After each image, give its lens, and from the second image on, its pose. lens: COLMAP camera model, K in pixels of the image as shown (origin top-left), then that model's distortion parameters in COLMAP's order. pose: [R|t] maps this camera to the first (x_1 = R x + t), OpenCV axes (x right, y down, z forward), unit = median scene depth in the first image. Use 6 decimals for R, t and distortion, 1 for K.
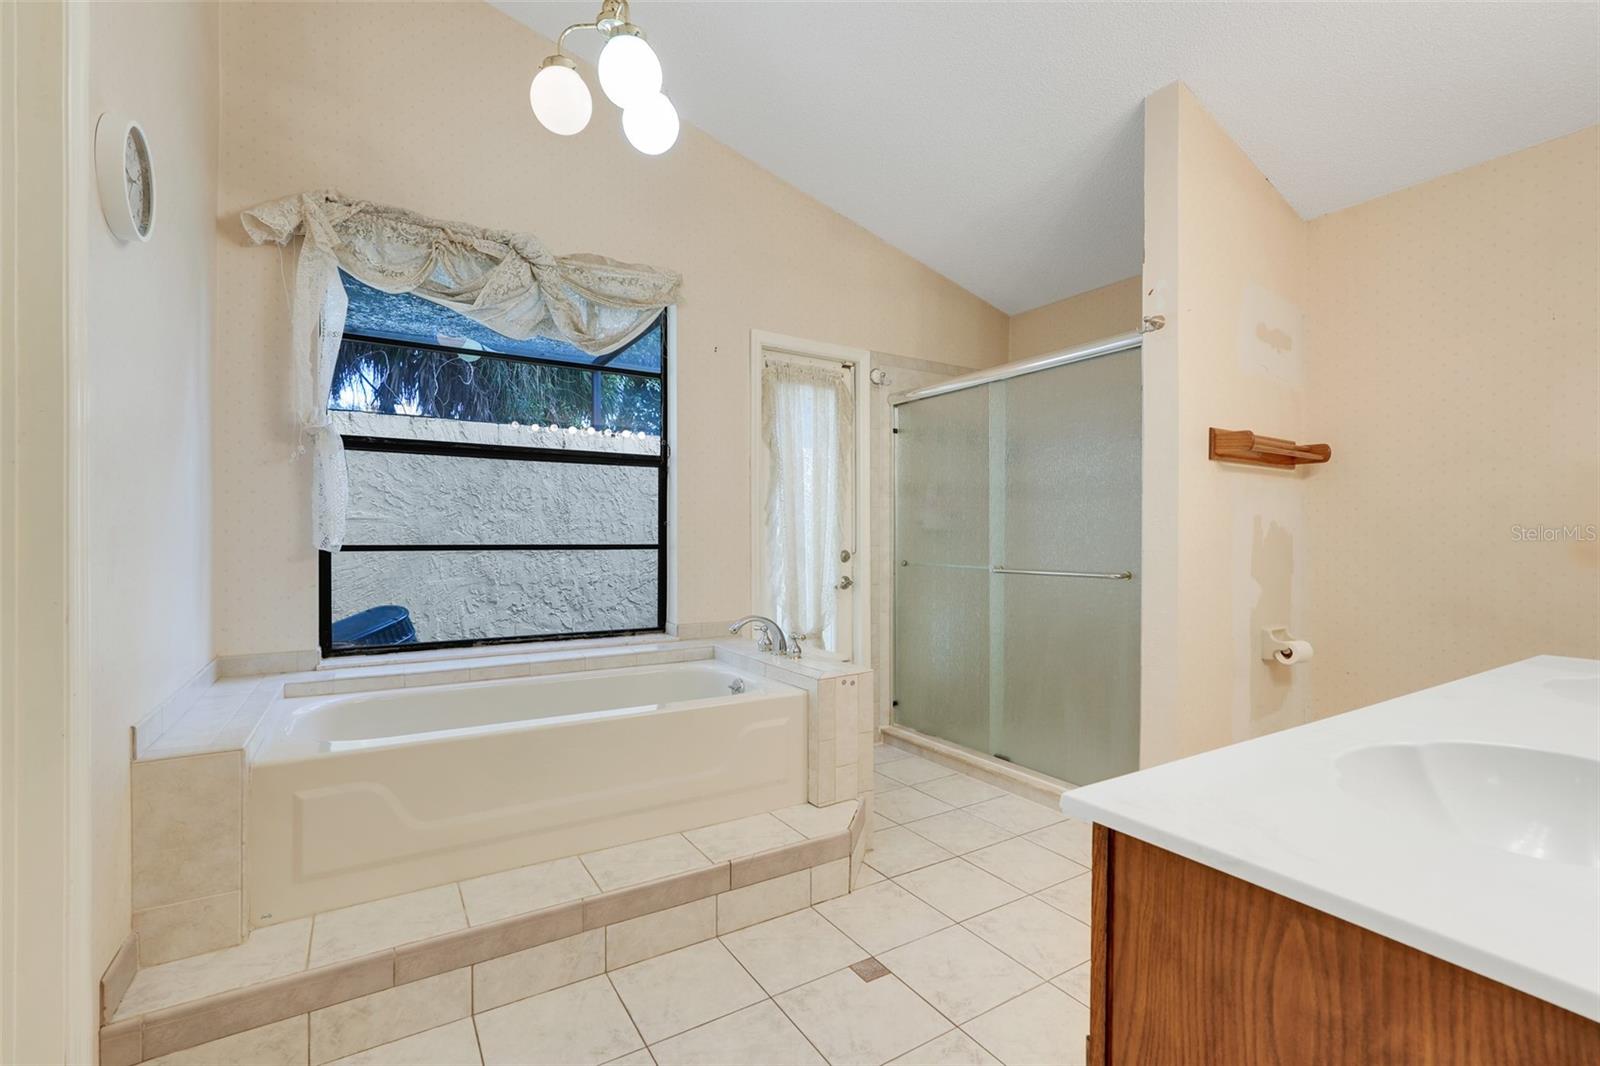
lens RADIAL K [[701.3, 0, 802.4], [0, 701.3, 534.2], [0, 0, 1]] dist [-0.009199, 0.002590]
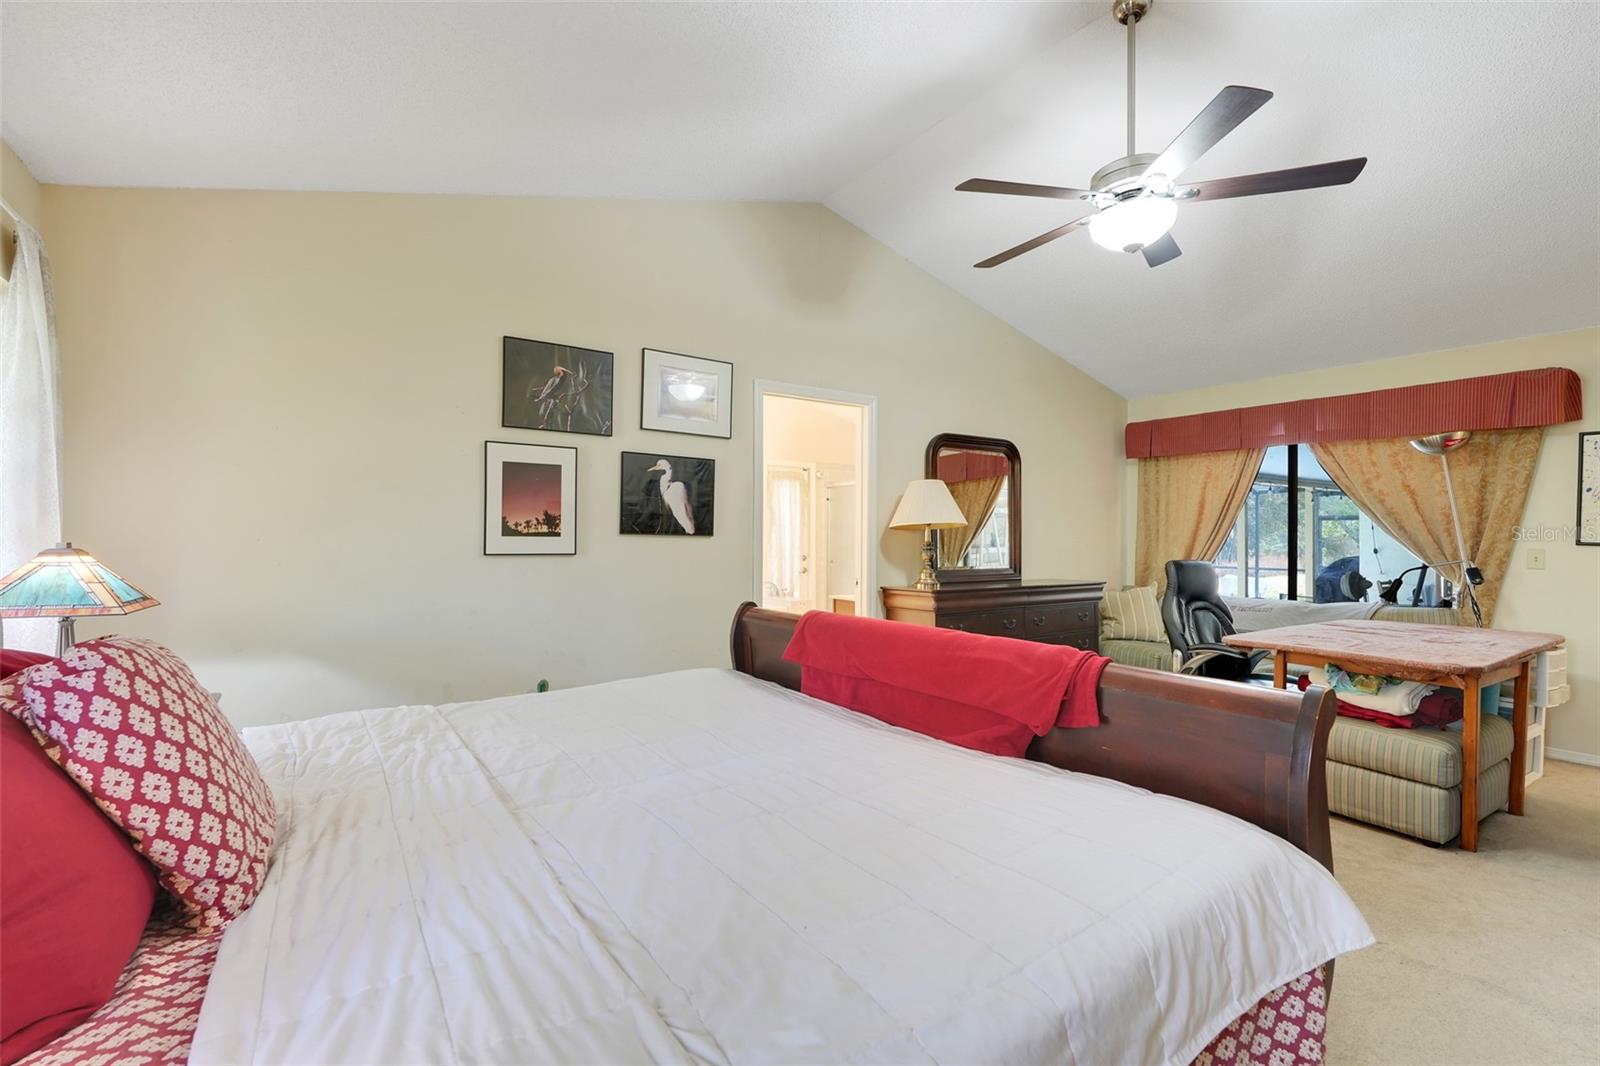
lens RADIAL K [[701.3, 0, 795.7], [0, 701.3, 541.4], [0, 0, 1]] dist [-0.009199, 0.002590]
pose [[0.999542, 0.001732, 0.030205, -0.030700], [-0.001838, 0.999992, 0.003486, -0.028041], [-0.030199, -0.003540, 0.999538, -1.181429]]
